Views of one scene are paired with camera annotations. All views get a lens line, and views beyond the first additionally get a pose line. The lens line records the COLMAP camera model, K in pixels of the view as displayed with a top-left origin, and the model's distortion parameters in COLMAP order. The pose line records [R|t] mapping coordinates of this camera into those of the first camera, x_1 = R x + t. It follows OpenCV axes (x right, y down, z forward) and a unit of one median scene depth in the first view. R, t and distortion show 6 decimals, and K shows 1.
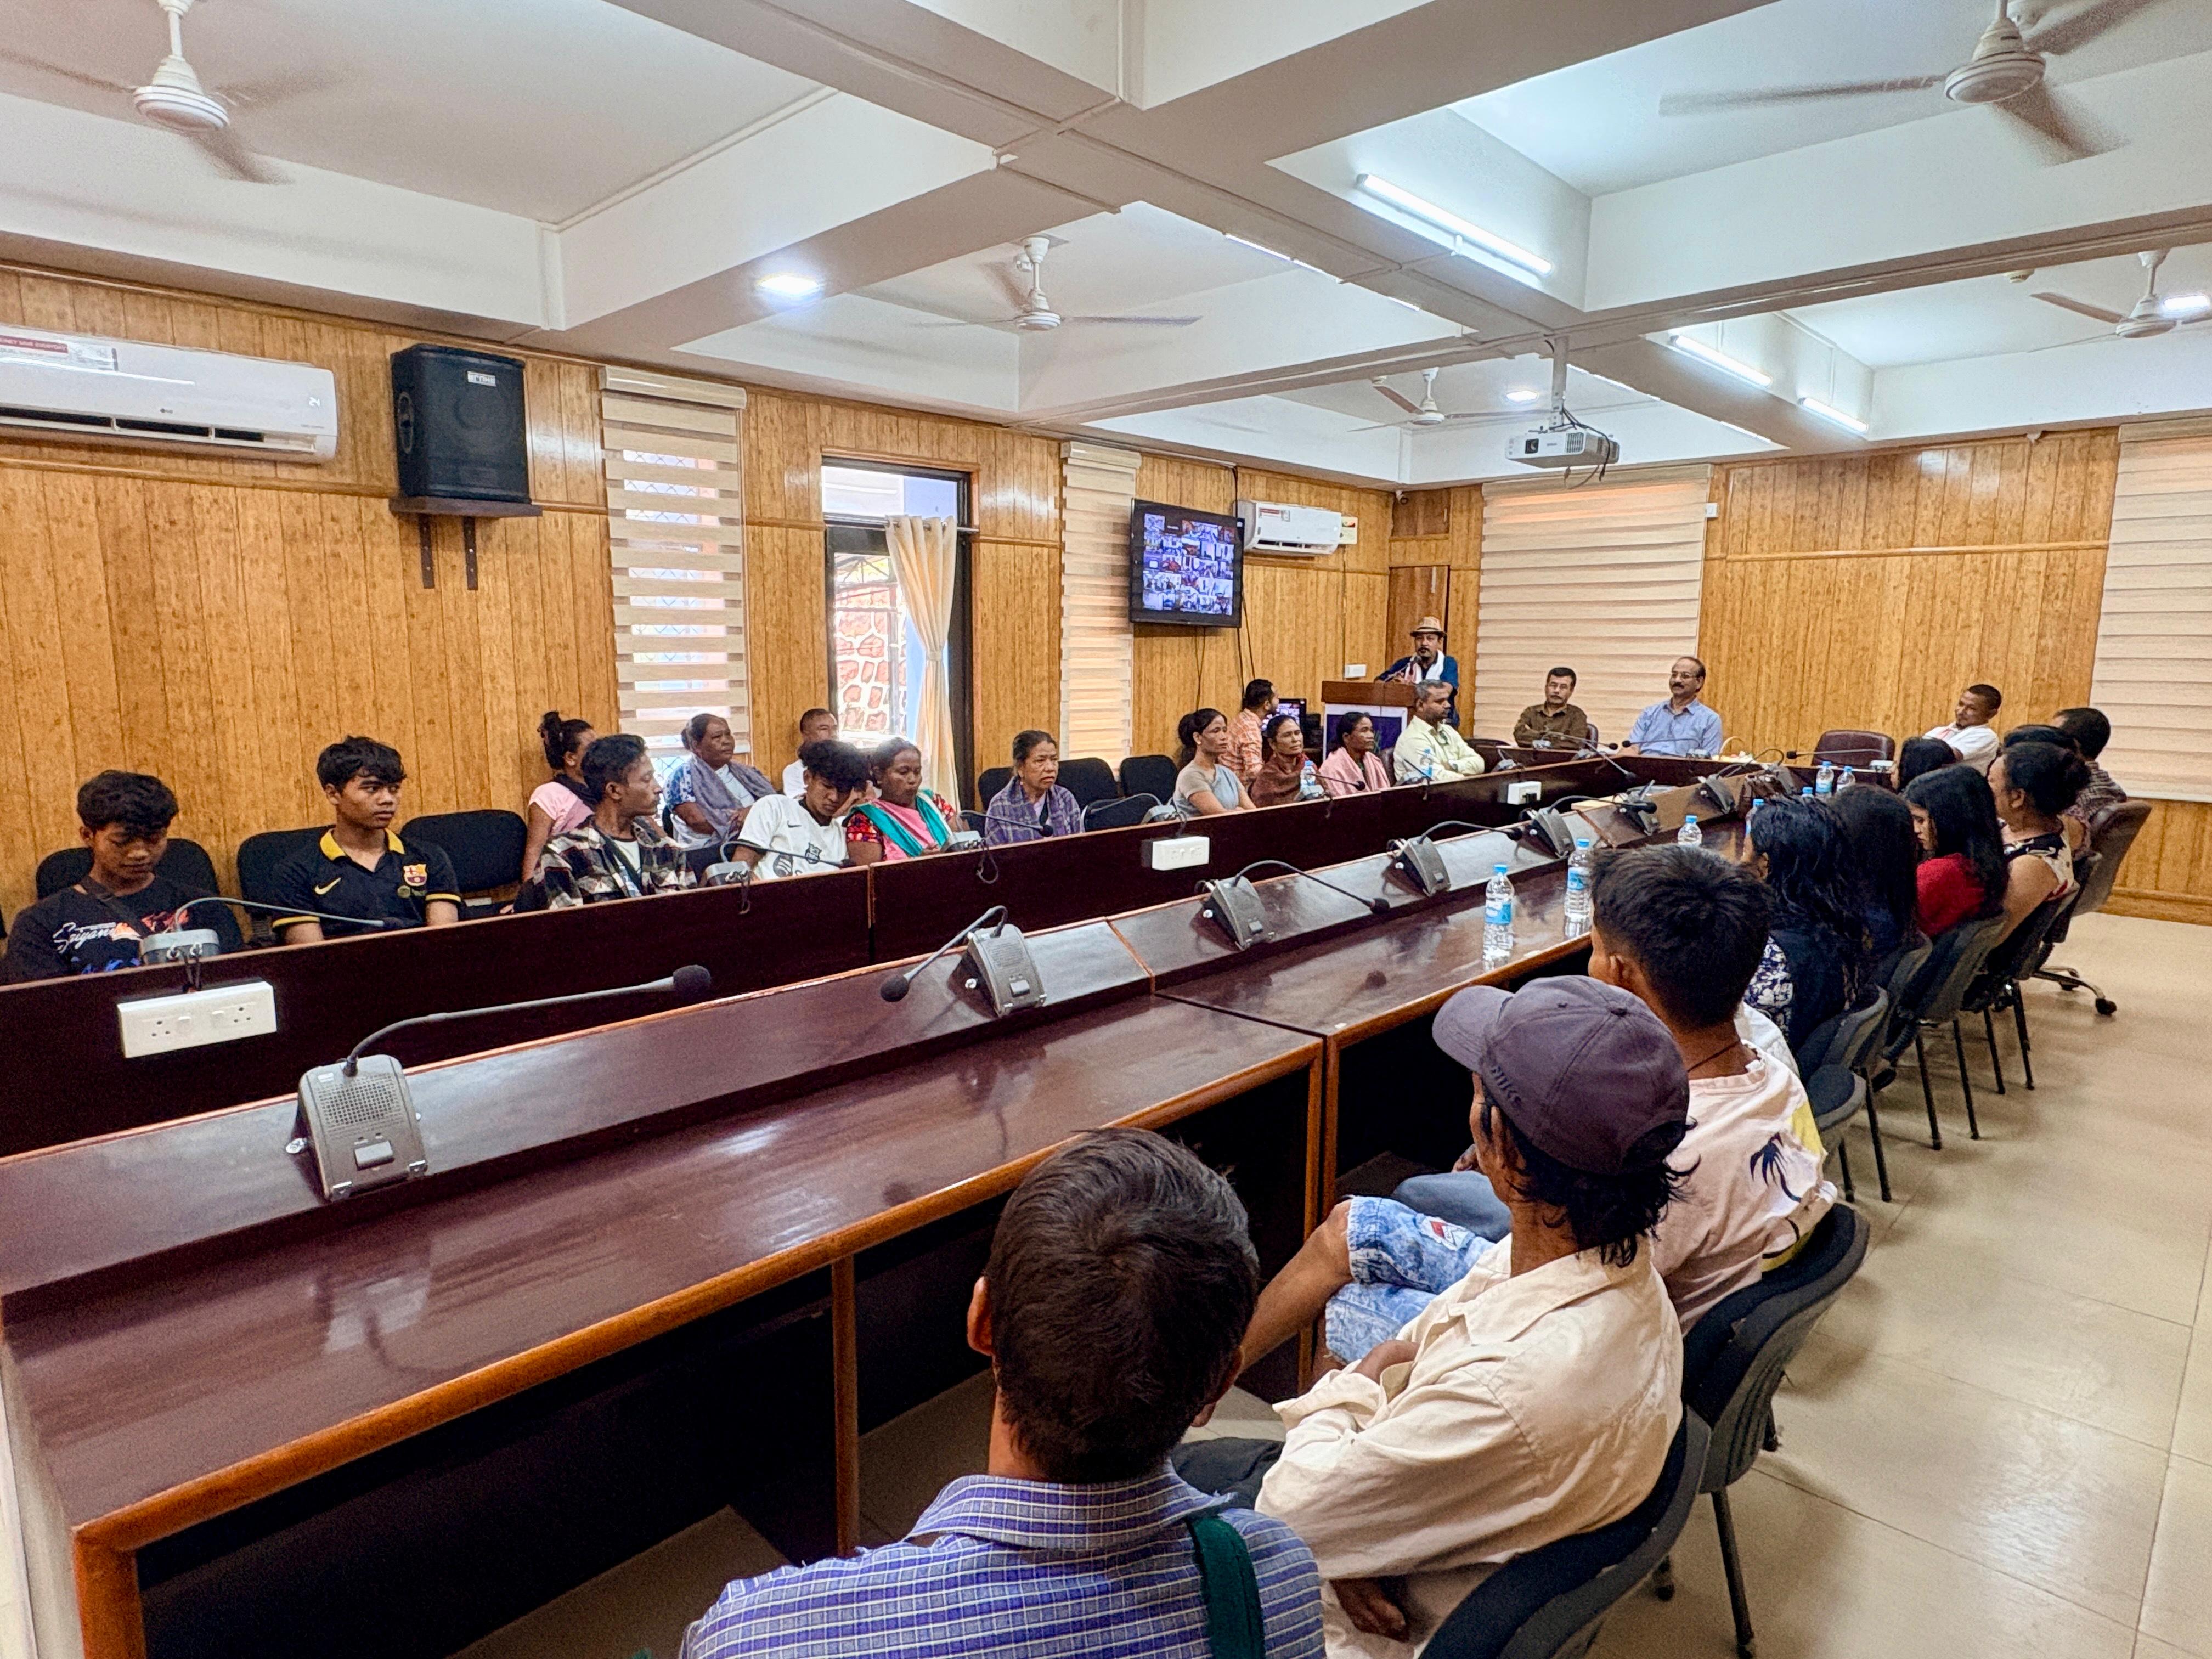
lens RADIAL K [[1266.5, 0, 1106.0], [0, 1266.5, 829.5], [0, 0, 1]] dist [0.007500, -0.000171]
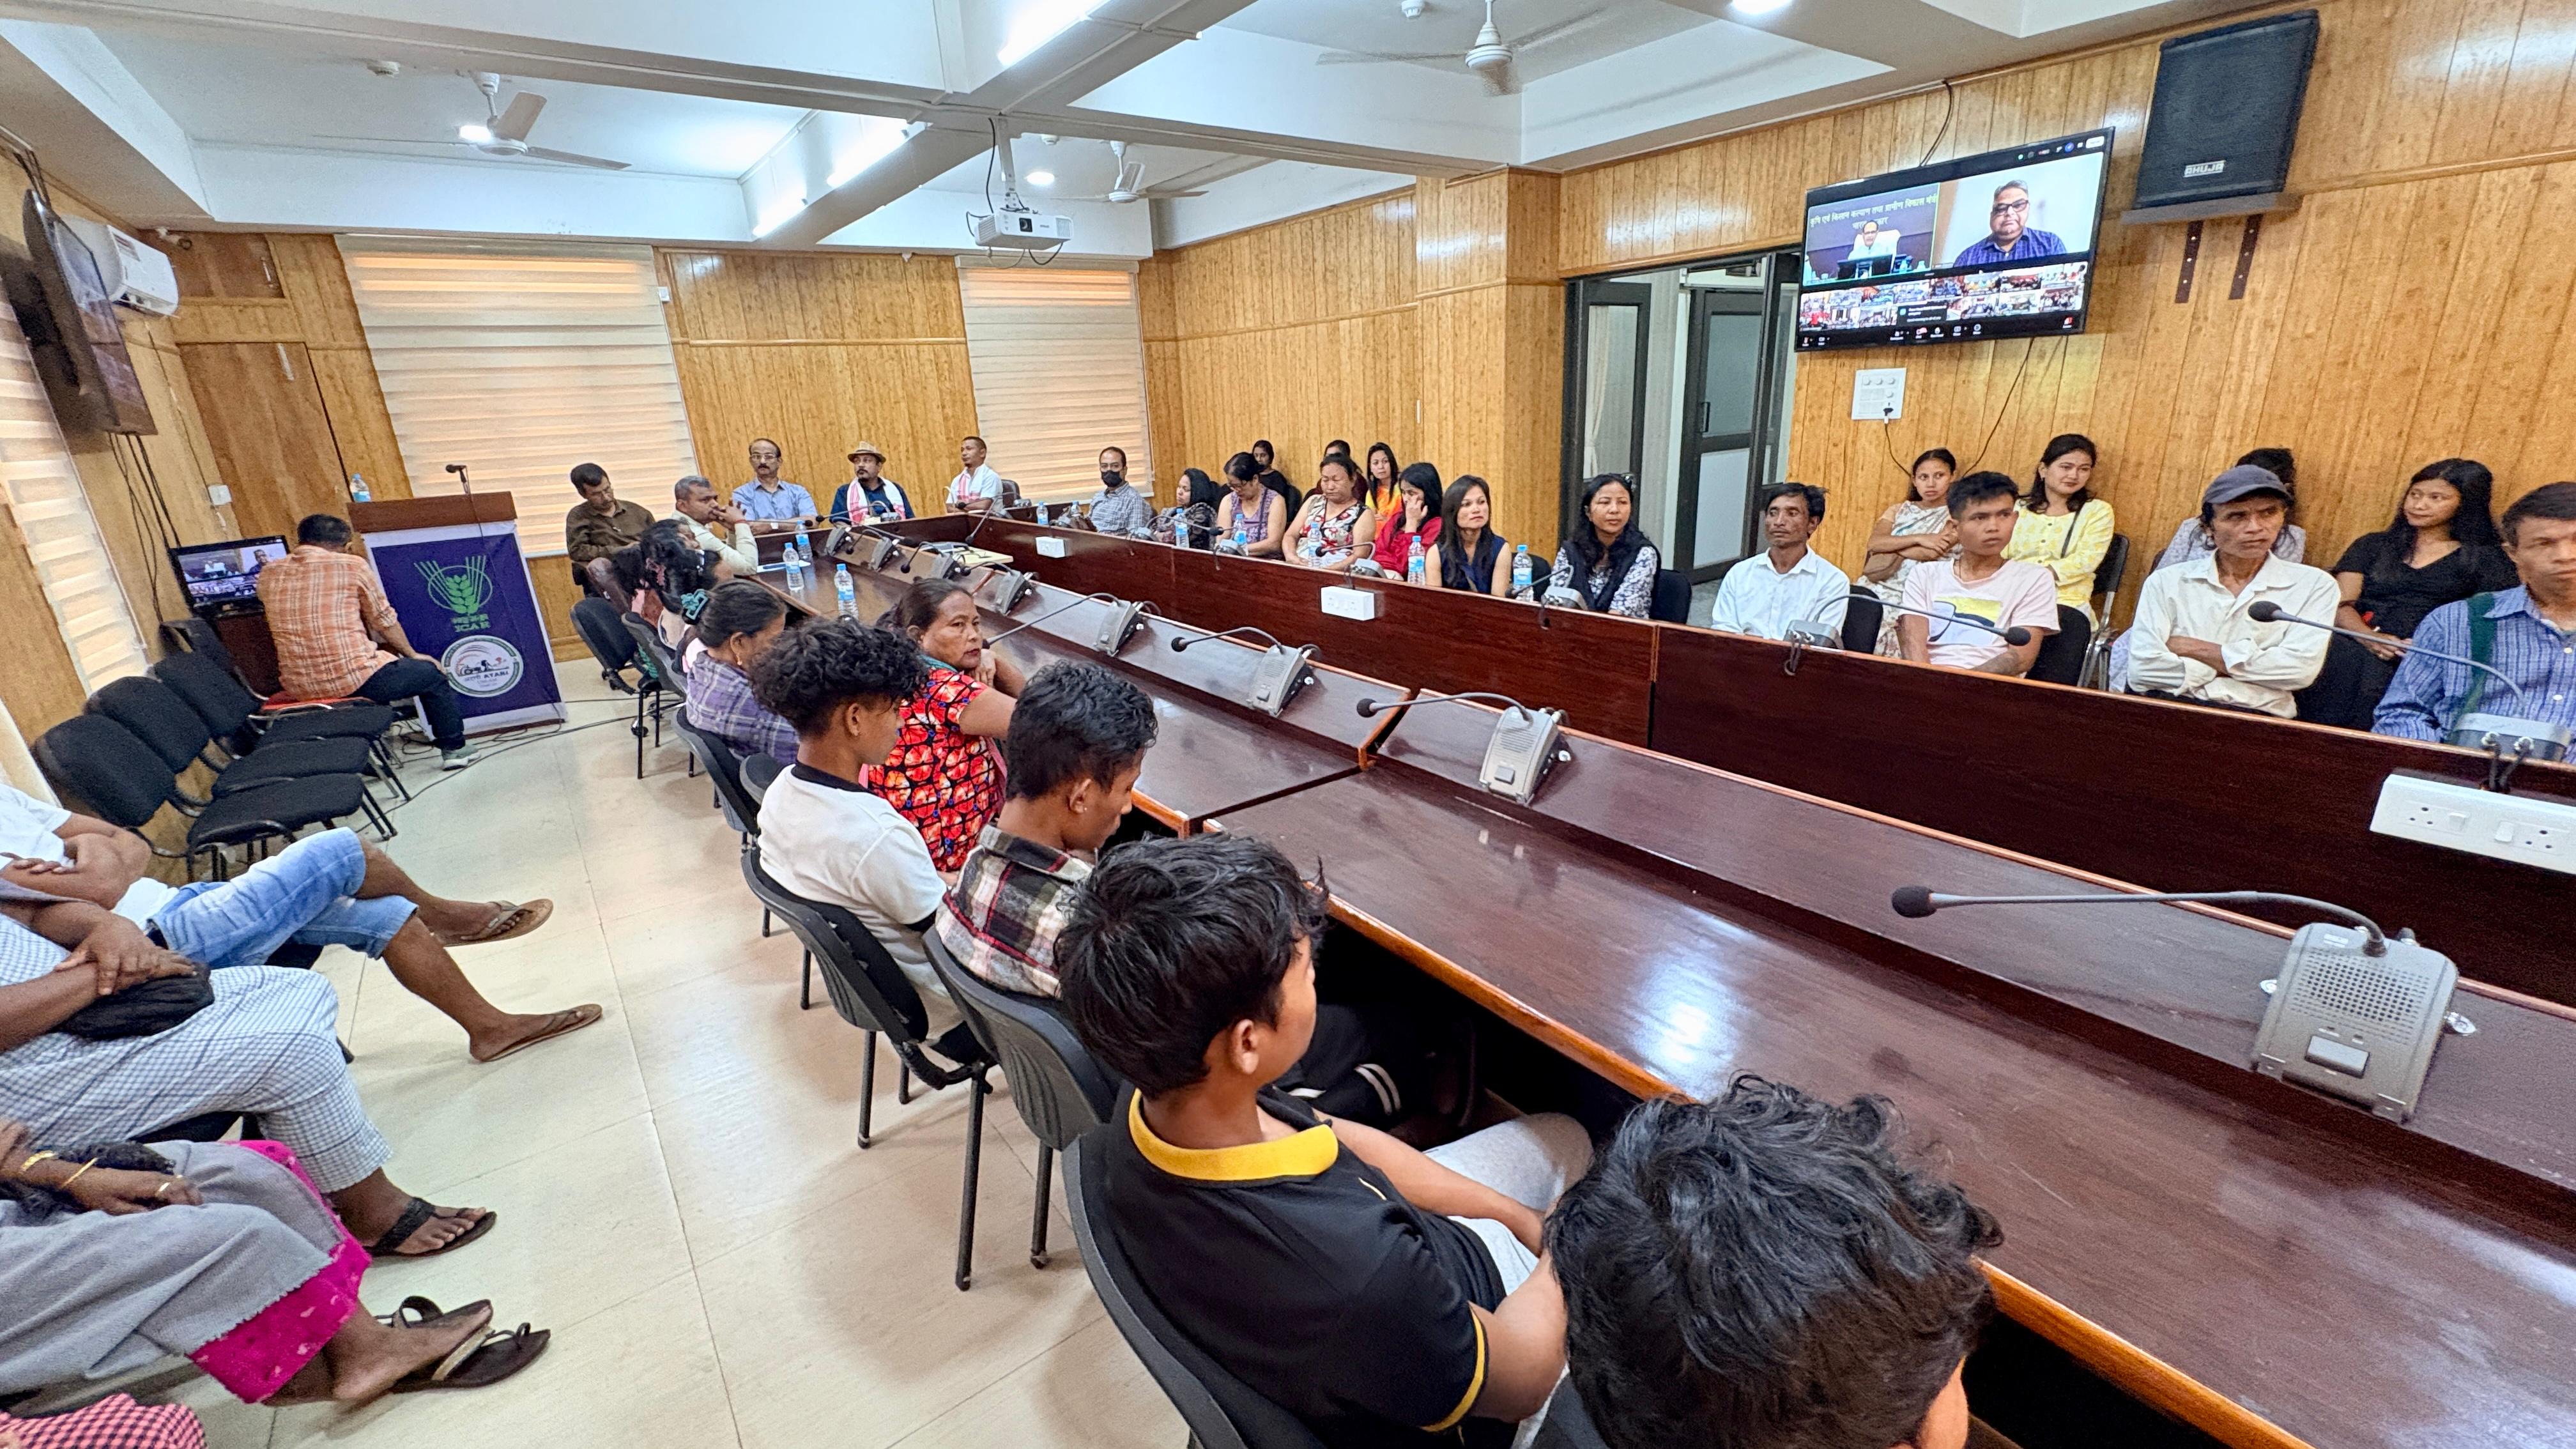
lens RADIAL K [[1029.2, 0, 1288.0], [0, 1029.2, 724.5], [0, 0, 1]] dist [-0.000945, 0.000834]
pose [[0.155570, -0.315564, 0.936065, -0.340819], [0.194367, 0.938856, 0.284202, -0.062929], [-0.968514, 0.137727, 0.207393, 0.387720]]
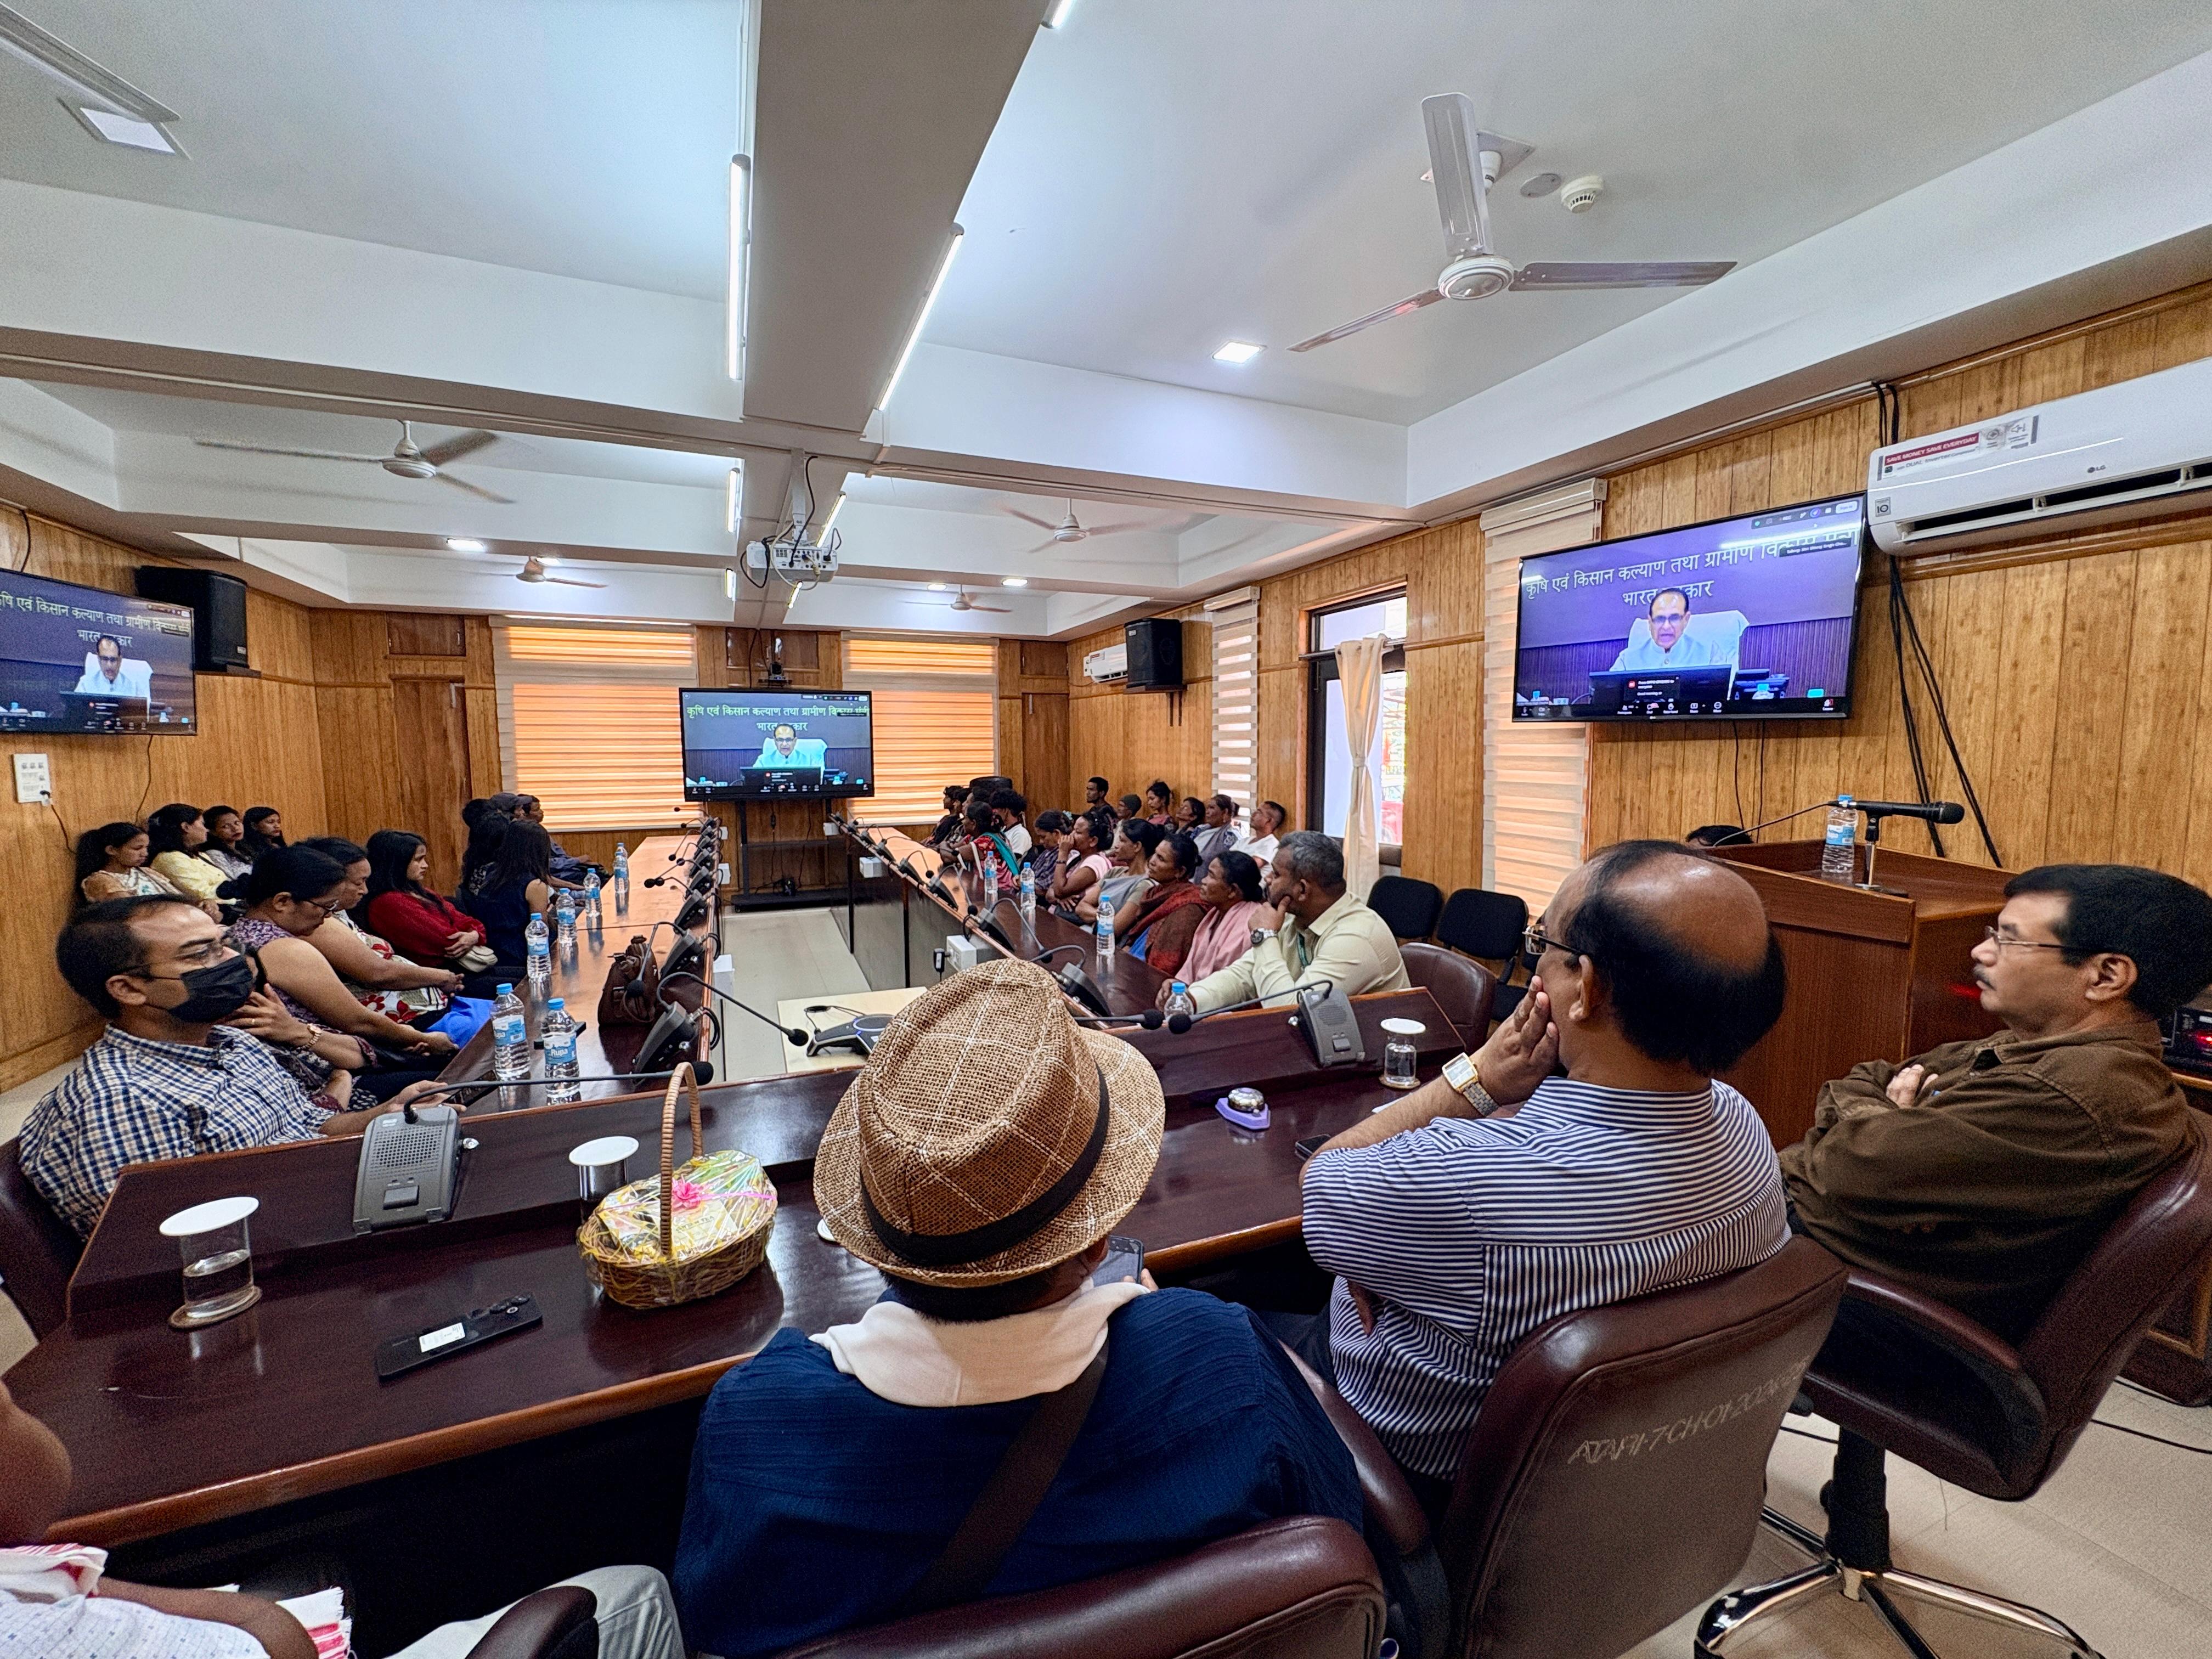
lens RADIAL K [[882.9, 0, 1106.0], [0, 882.9, 829.5], [0, 0, 1]] dist [0.000788, -0.000354]
pose [[-0.394193, 0.079458, -0.915586, 0.548734], [-0.134106, 0.980618, 0.142839, -0.132870], [0.909190, 0.179092, -0.375897, 0.911426]]
